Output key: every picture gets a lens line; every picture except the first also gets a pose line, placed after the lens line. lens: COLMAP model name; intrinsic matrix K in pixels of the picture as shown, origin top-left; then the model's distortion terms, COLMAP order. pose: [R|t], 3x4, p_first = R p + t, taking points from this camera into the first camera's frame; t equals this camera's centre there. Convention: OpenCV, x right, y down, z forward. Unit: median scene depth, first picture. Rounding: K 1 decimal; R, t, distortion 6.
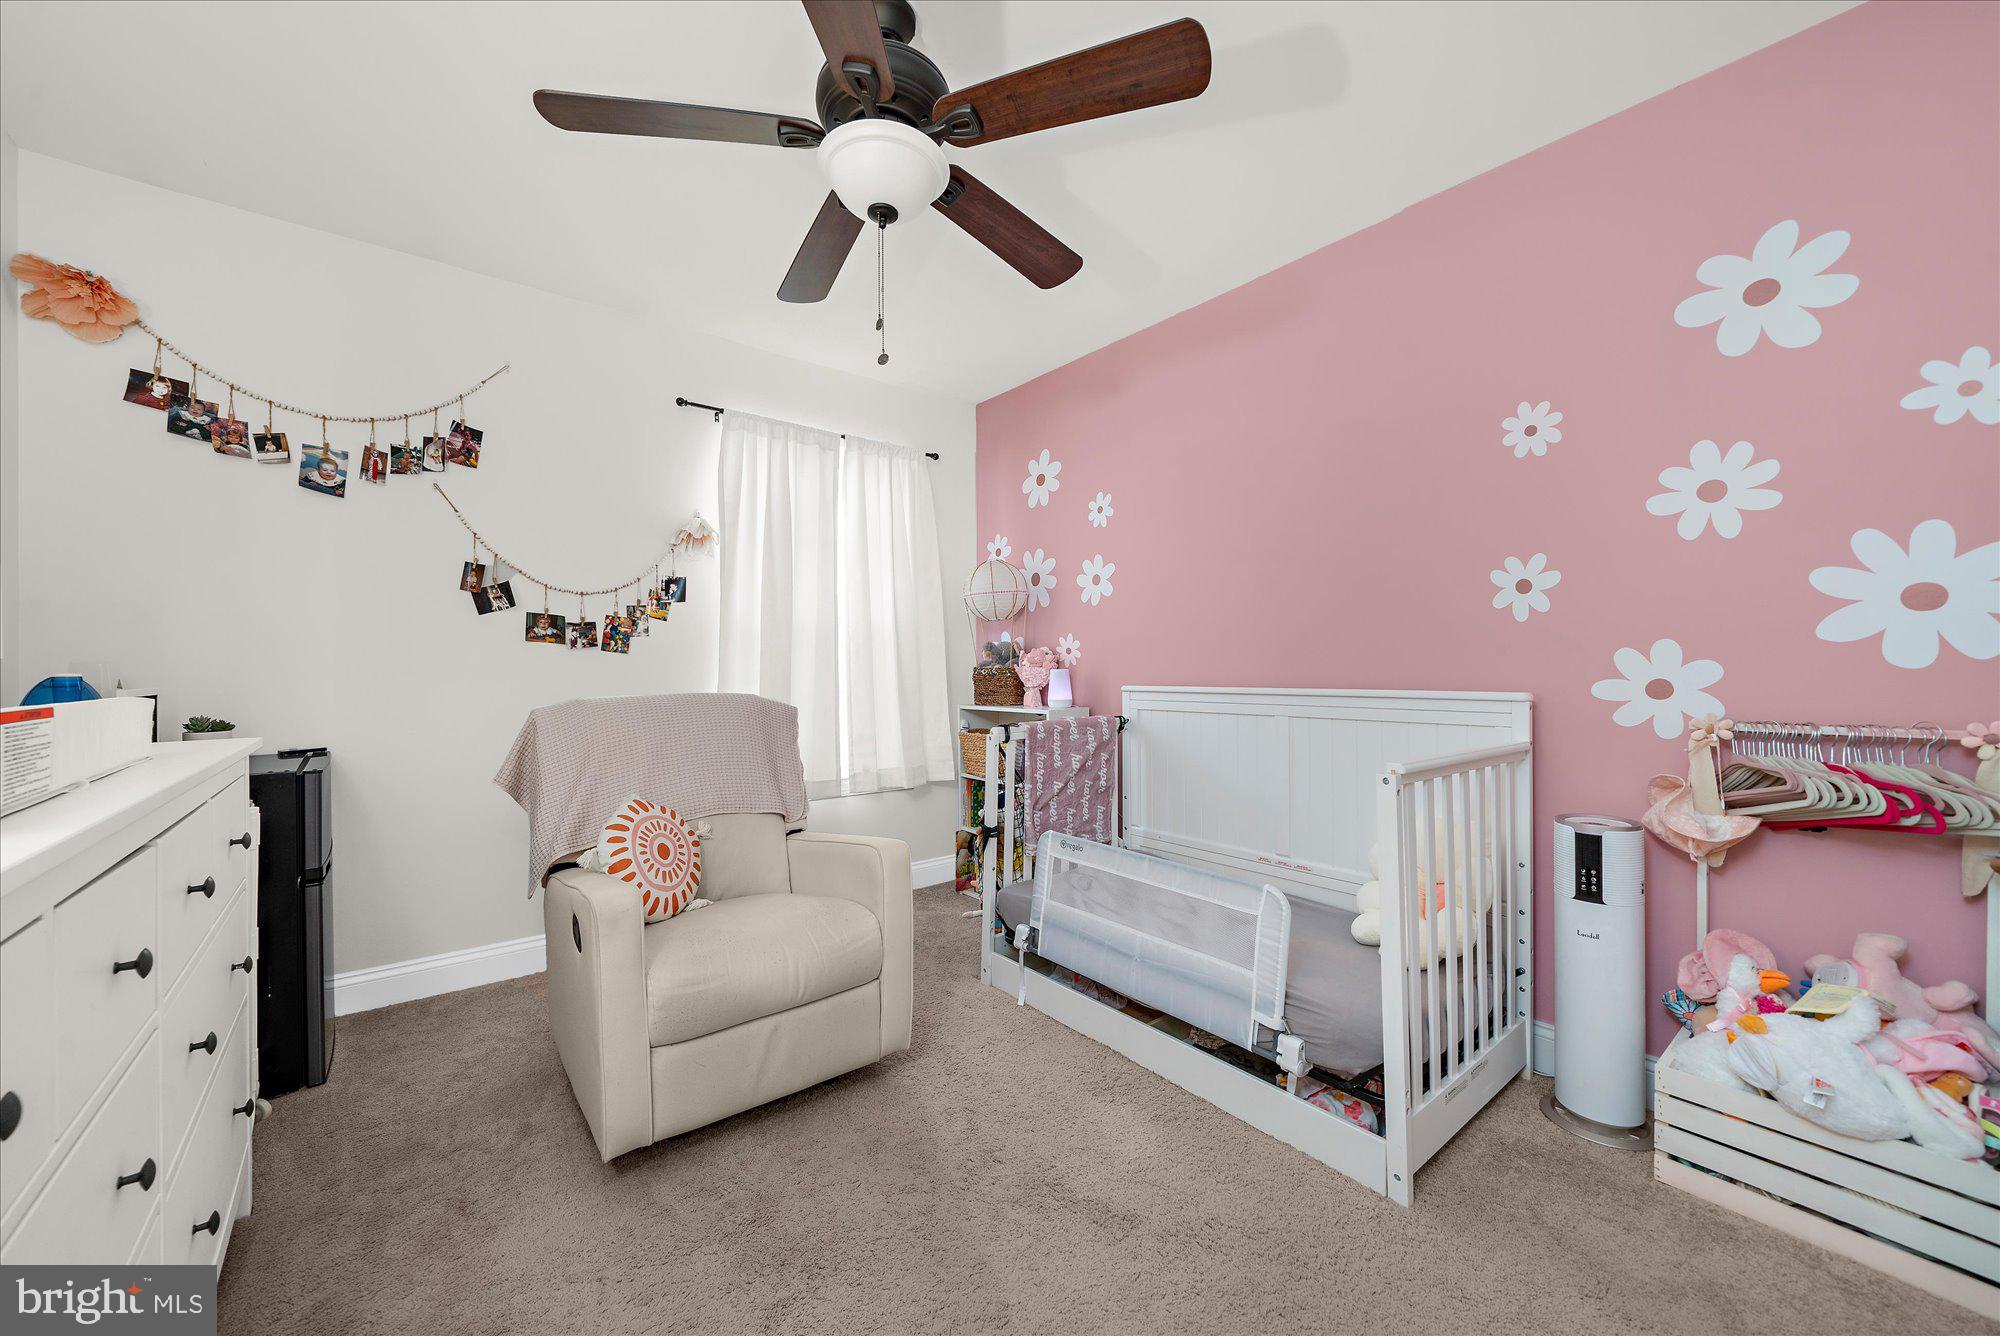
lens RADIAL K [[764.6, 0, 1000.0], [0, 764.6, 668.0], [0, 0, 1]] dist [0.000158, 0.000050]
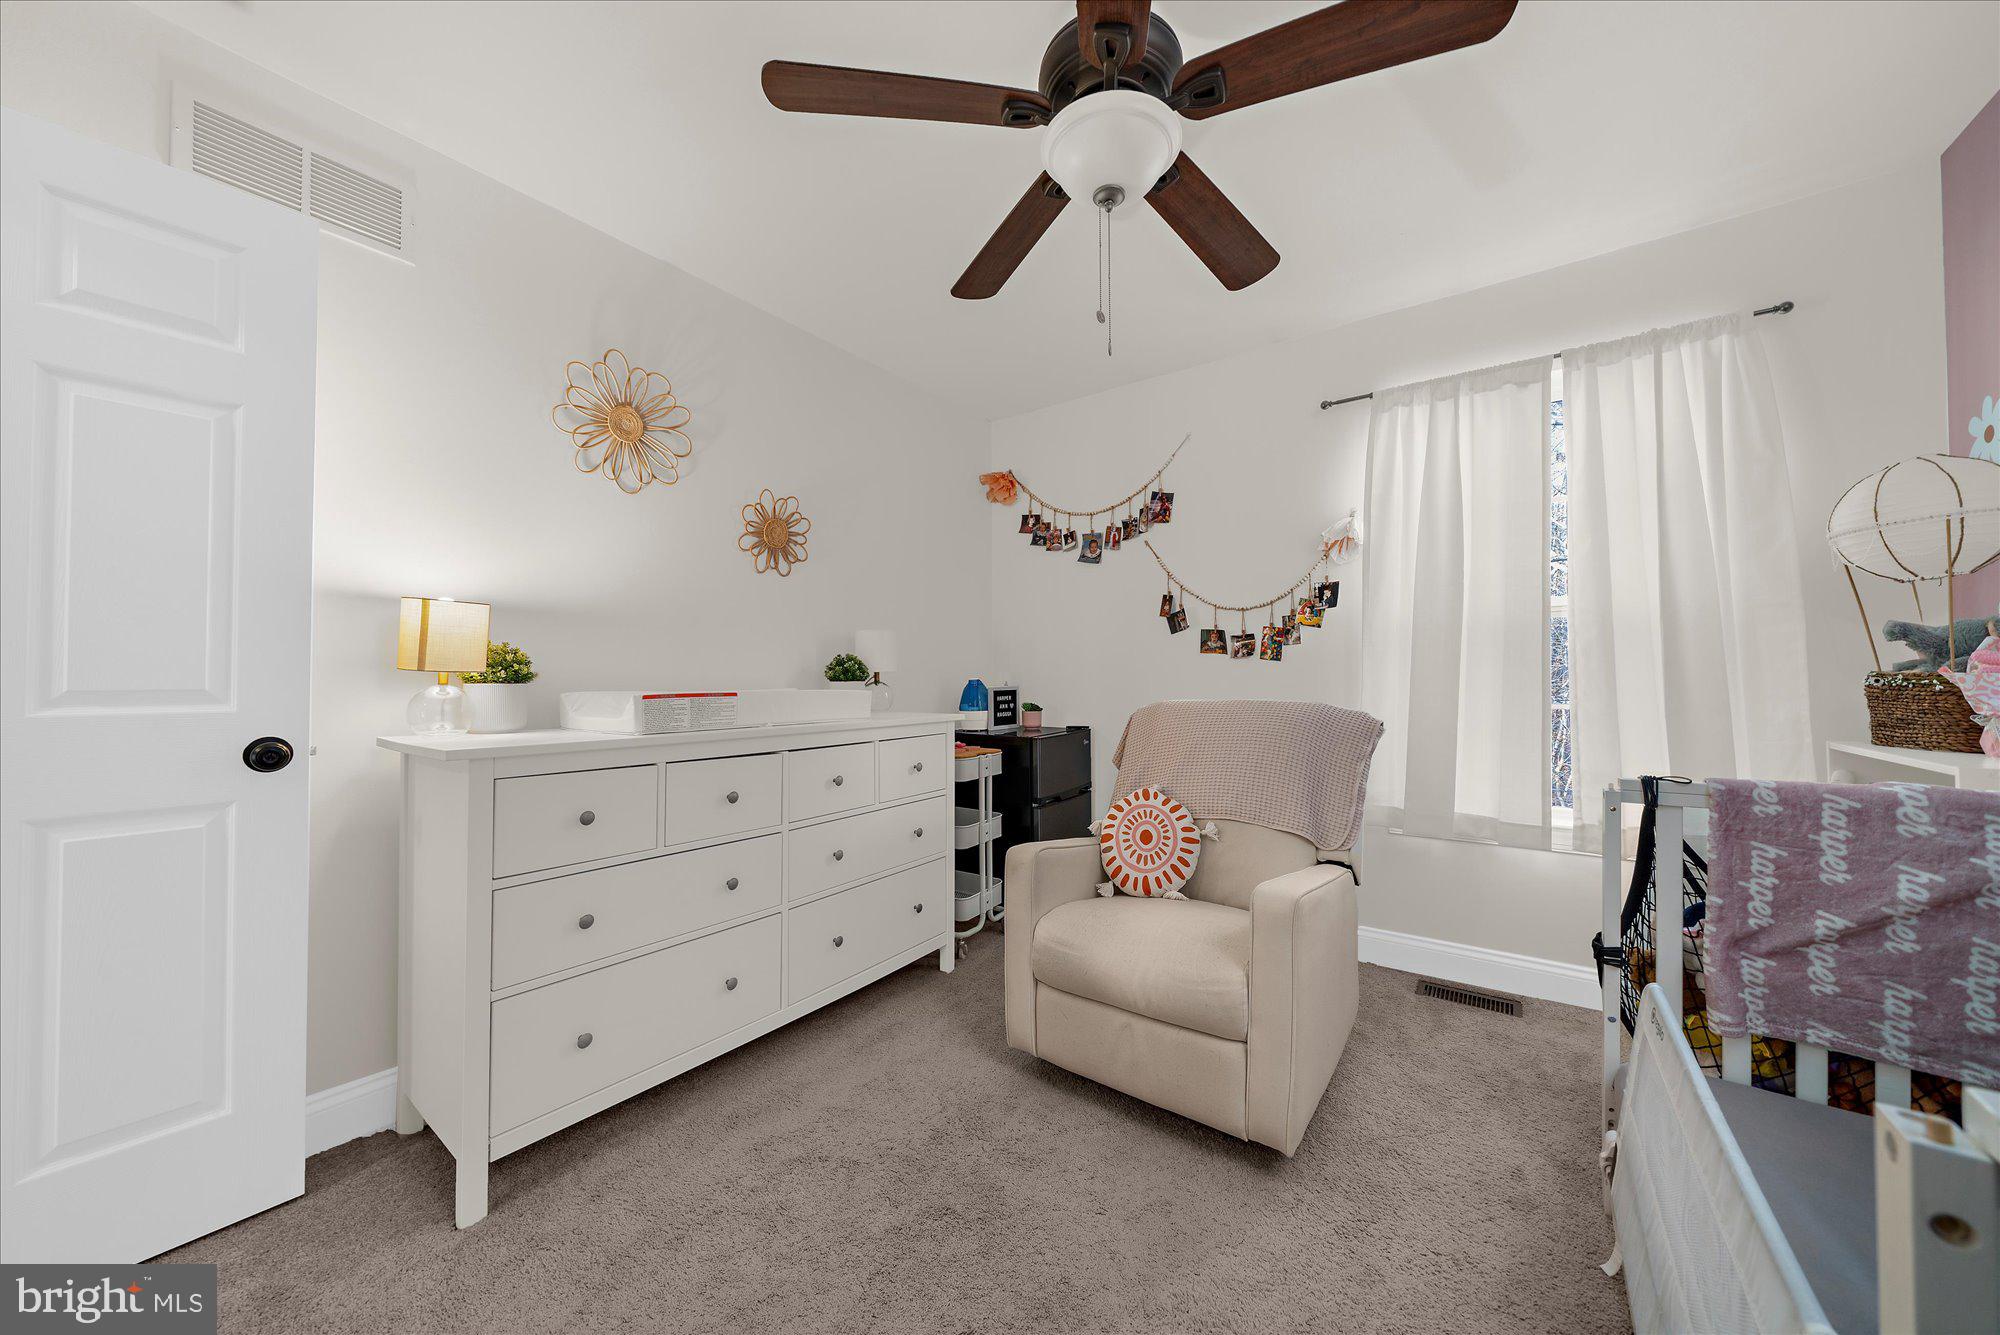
lens RADIAL K [[694.6, 0, 966.4], [0, 694.6, 662.2], [0, 0, 1]] dist [-0.000421, 0.000059]
pose [[0.228640, -0.017079, -0.973361, 0.380171], [0.002292, 0.999853, -0.017006, -0.002128], [0.973508, 0.001658, 0.228646, 0.379305]]
